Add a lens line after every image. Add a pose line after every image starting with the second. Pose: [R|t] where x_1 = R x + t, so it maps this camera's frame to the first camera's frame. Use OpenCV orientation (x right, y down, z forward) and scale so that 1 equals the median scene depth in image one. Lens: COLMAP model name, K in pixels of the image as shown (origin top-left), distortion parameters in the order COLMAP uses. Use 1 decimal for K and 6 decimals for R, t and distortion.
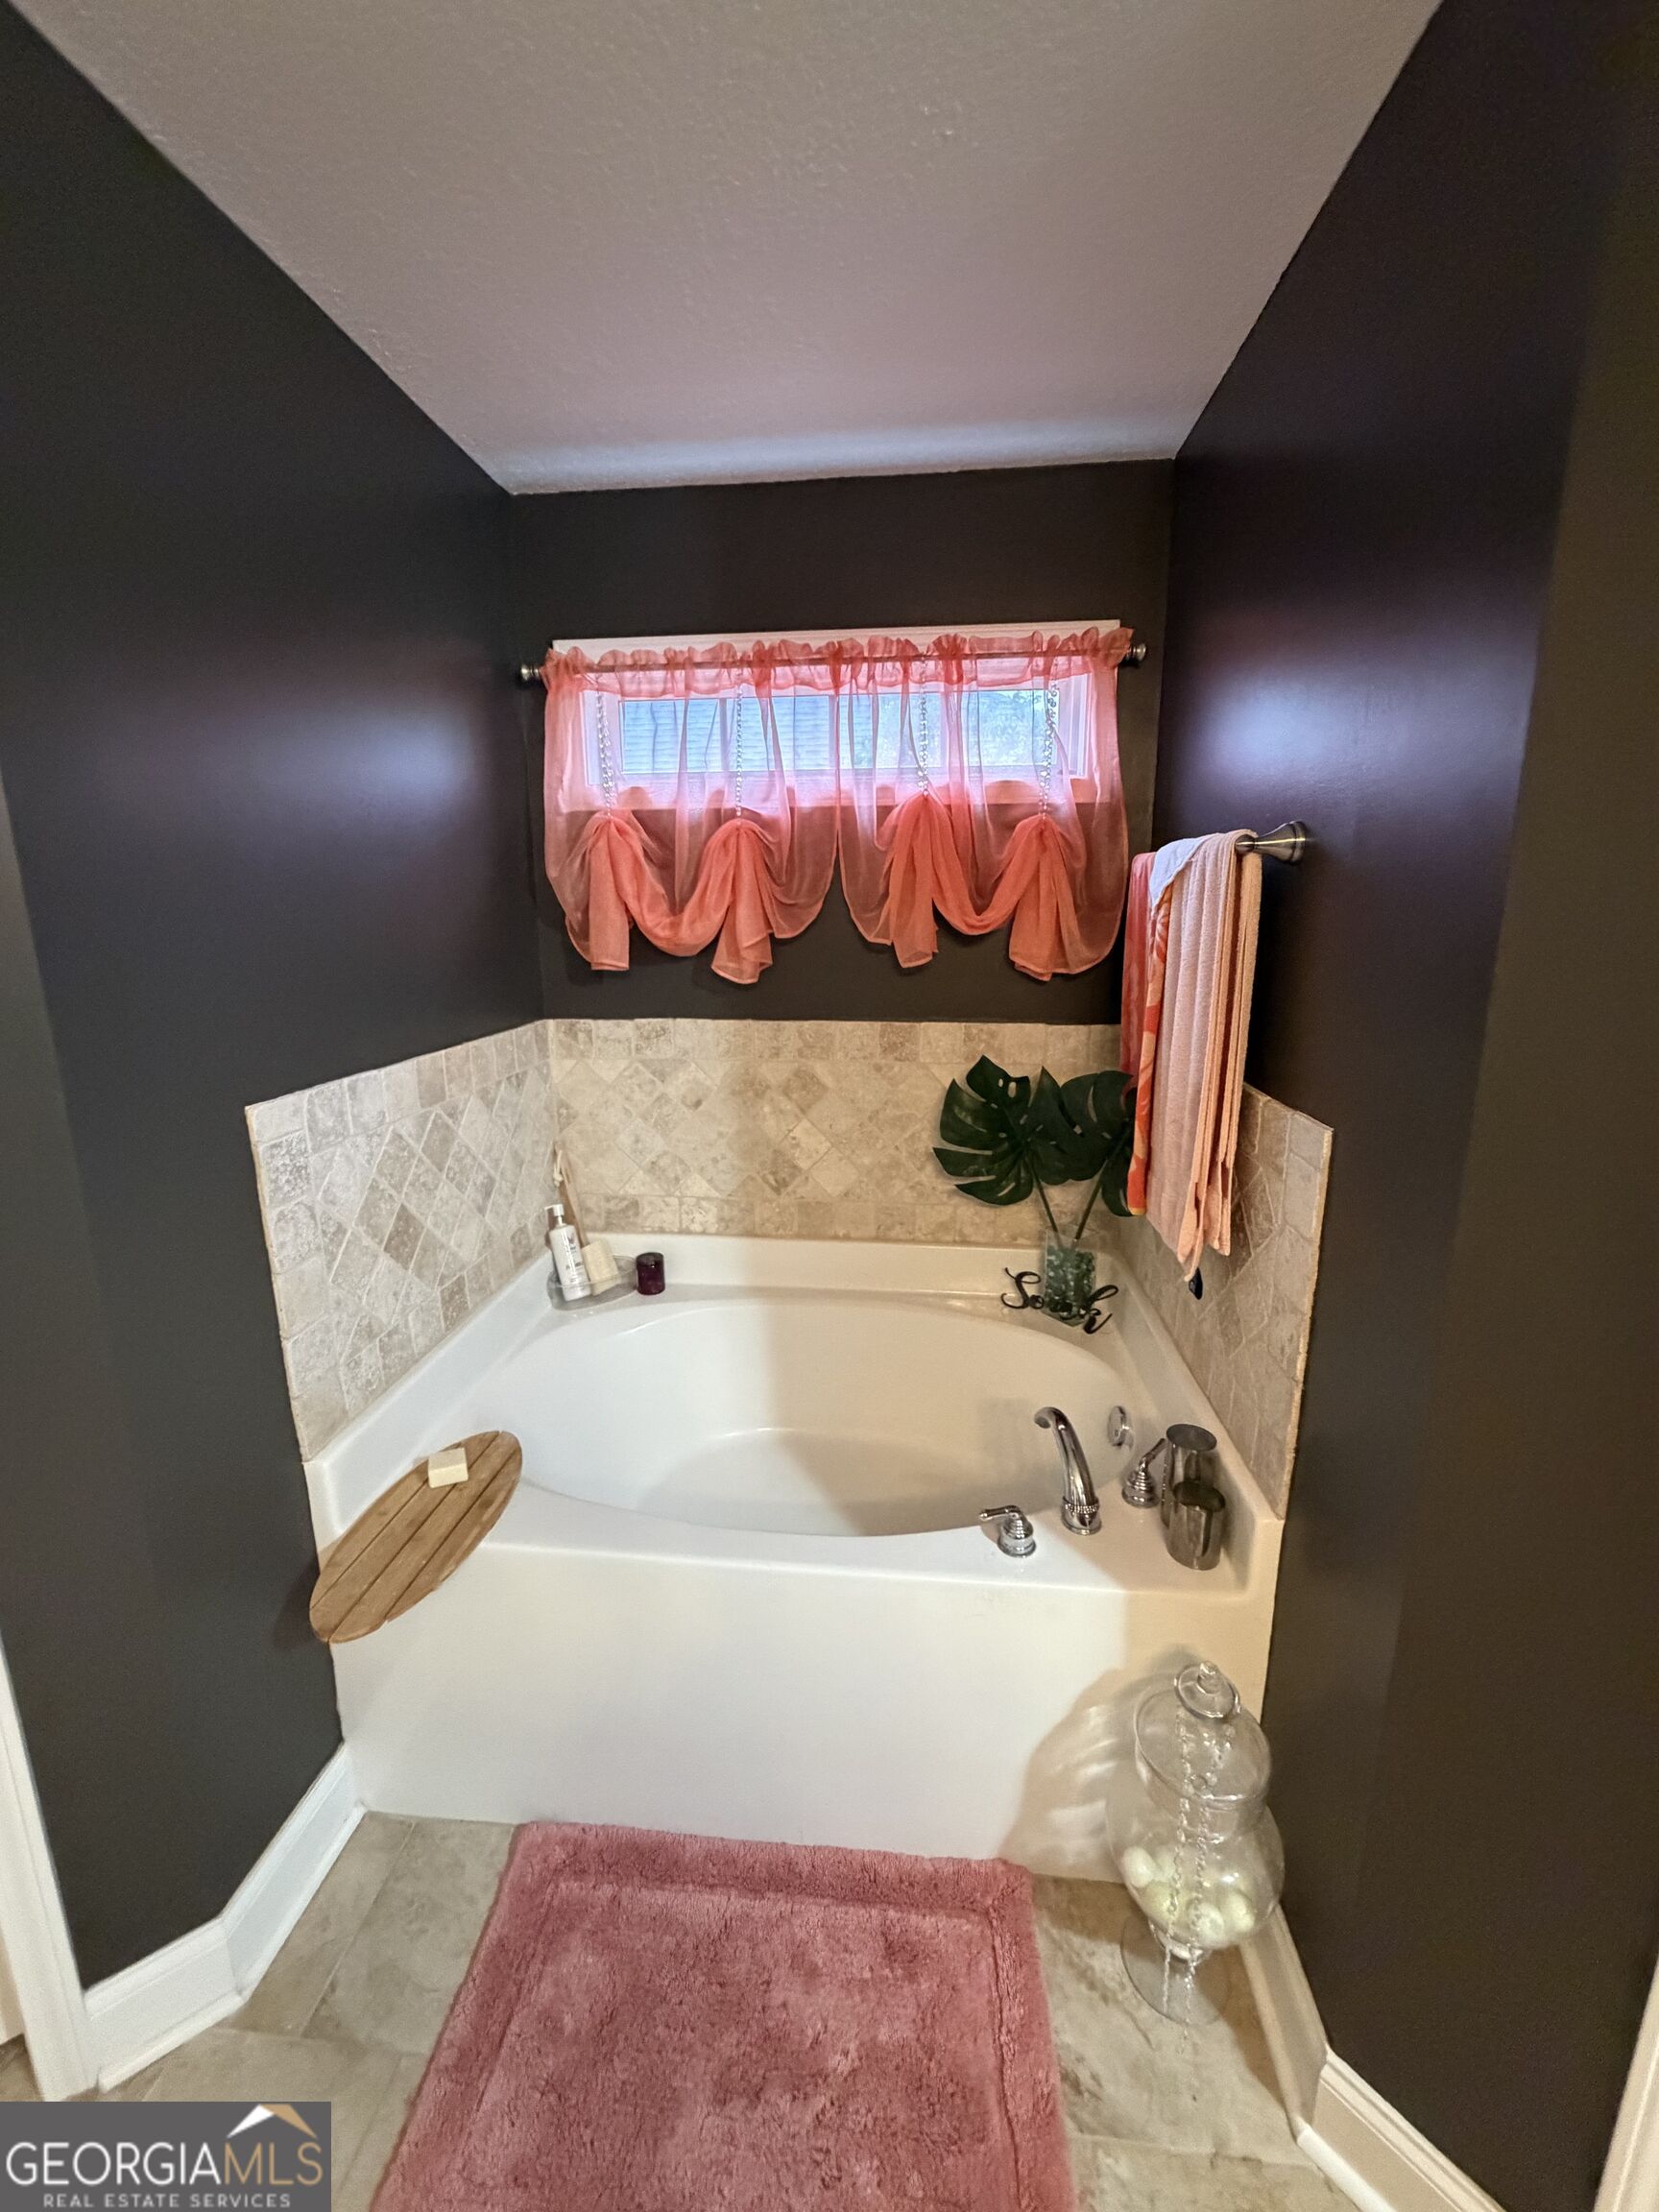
lens RADIAL K [[882.8, 0, 835.1], [0, 882.8, 1092.8], [0, 0, 1]] dist [0.000171, 0.000210]
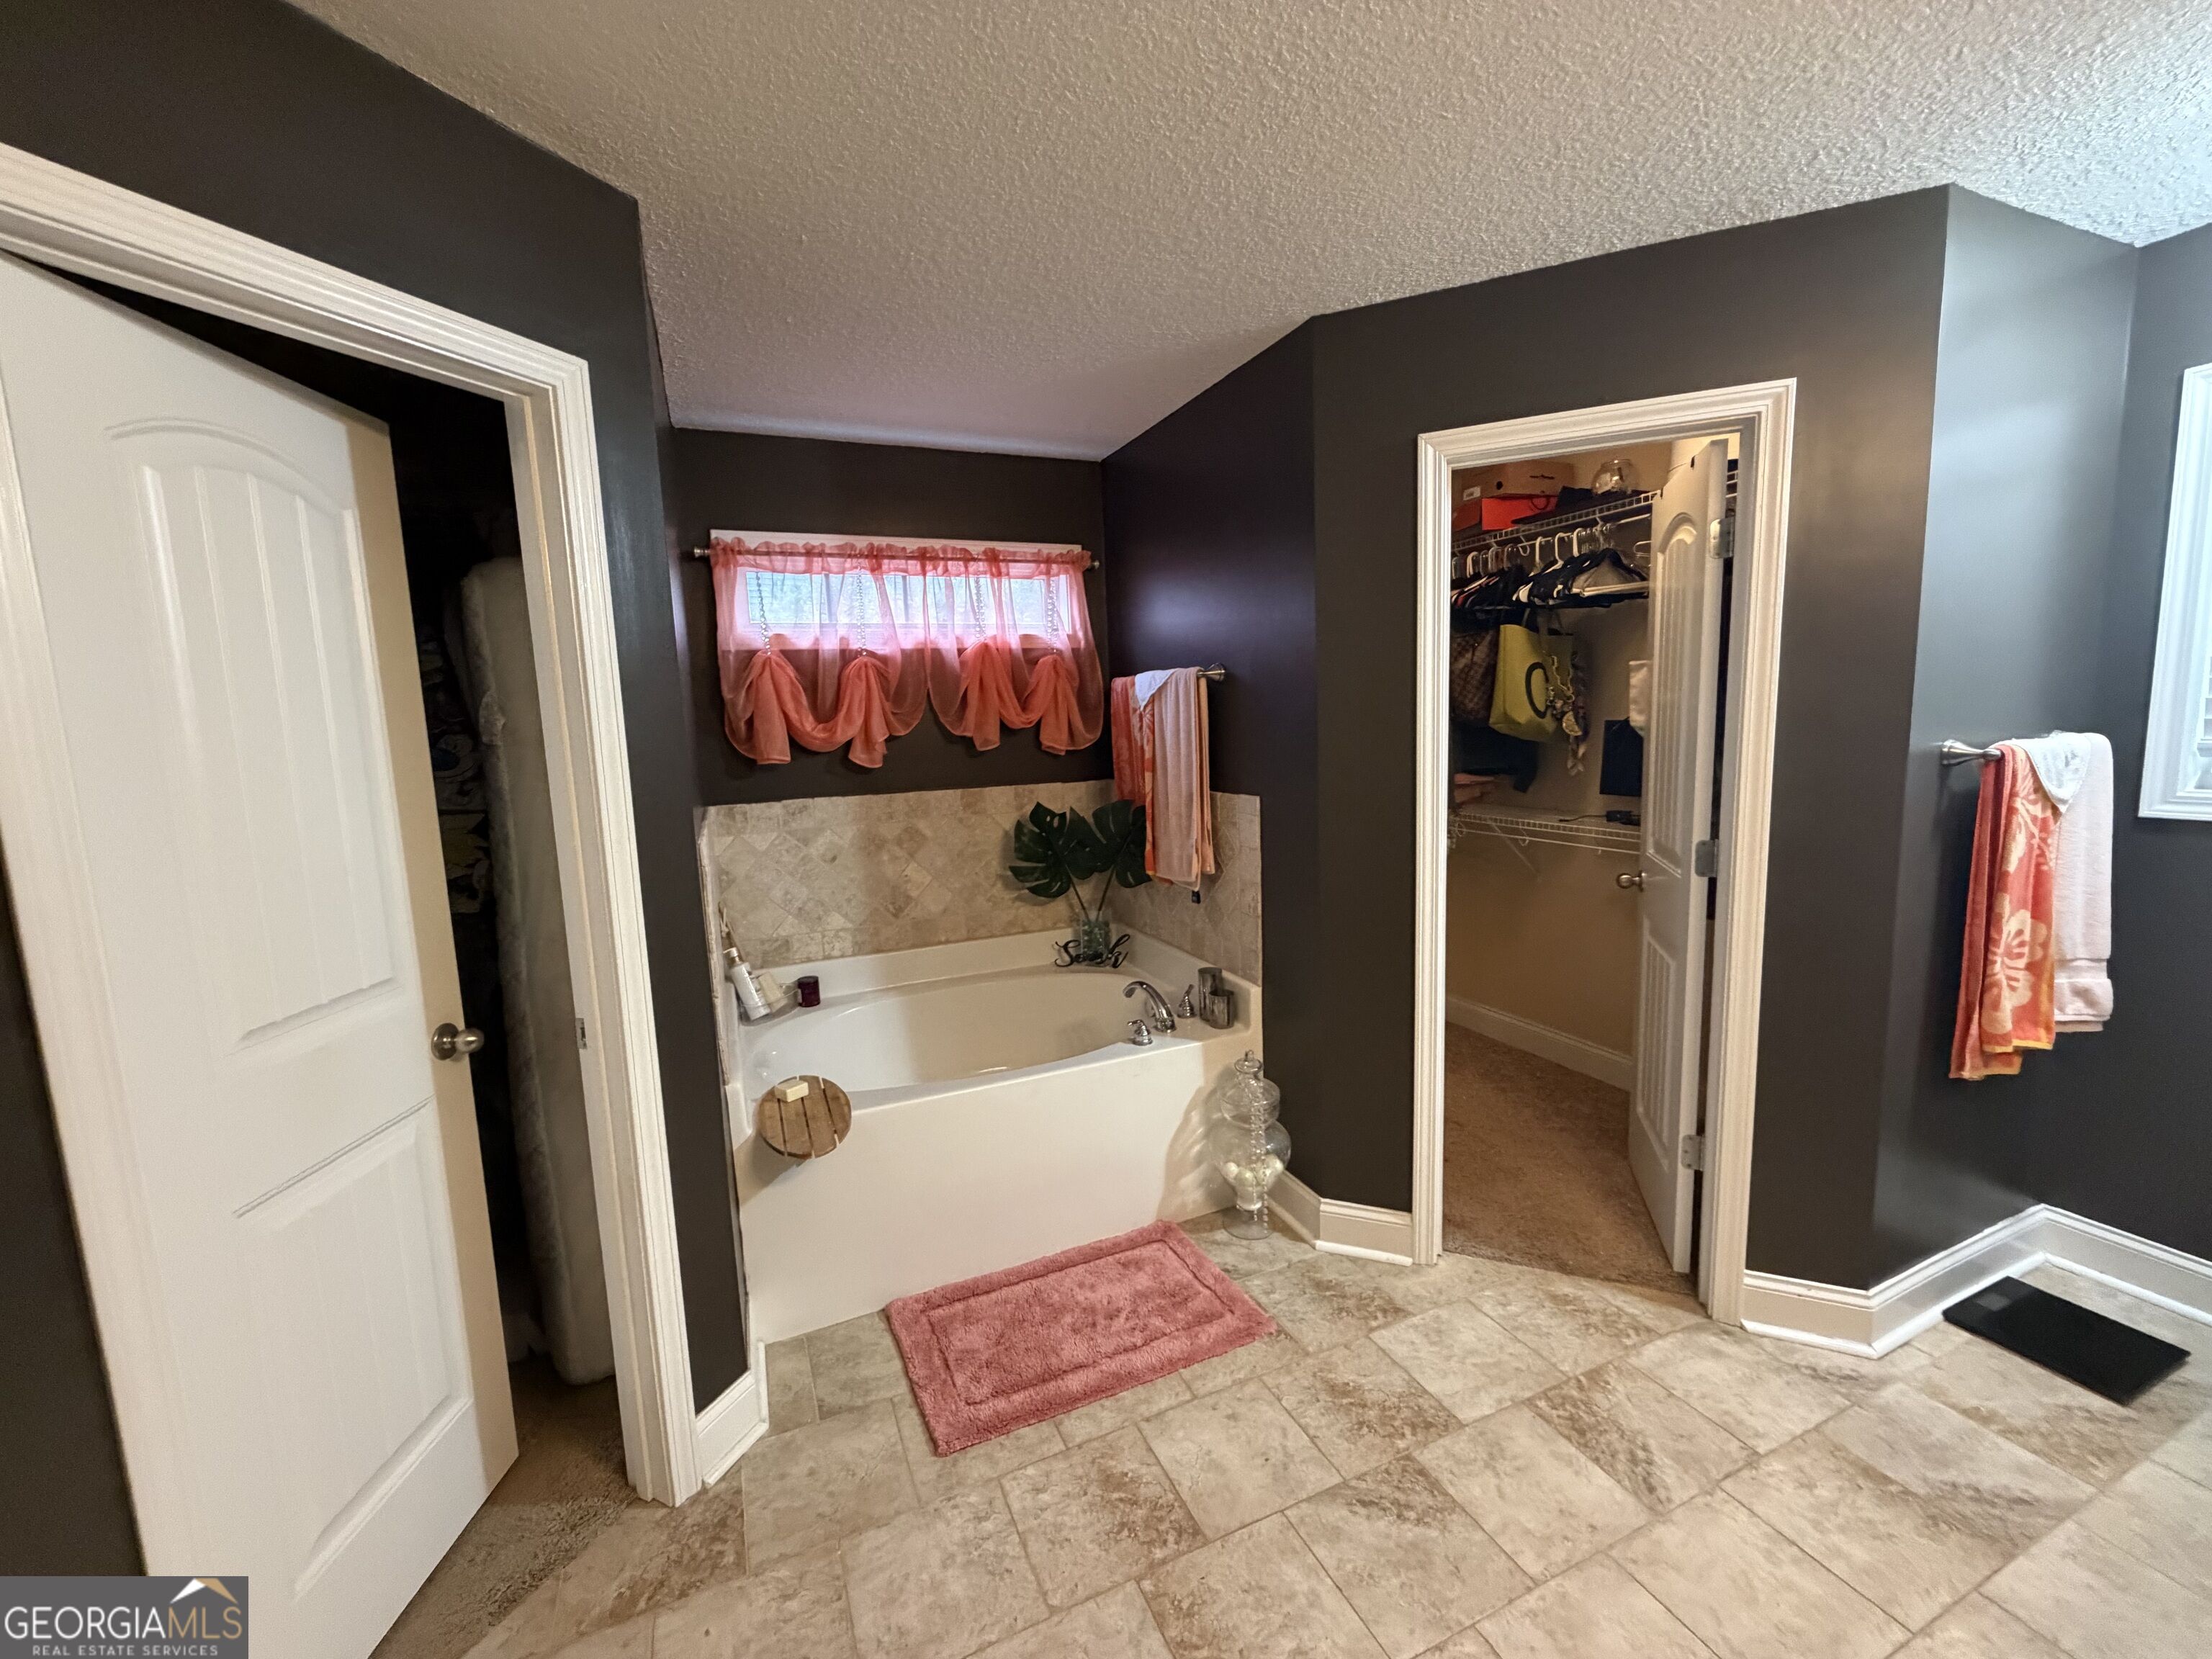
lens RADIAL K [[882.8, 0, 1094.9], [0, 882.8, 825.5], [0, 0, 1]] dist [0.000171, 0.000210]
pose [[0.874997, -0.087707, 0.476118, -0.505987], [0.133698, 0.988984, -0.063524, 0.114954], [-0.465301, 0.119239, 0.877084, -0.442979]]
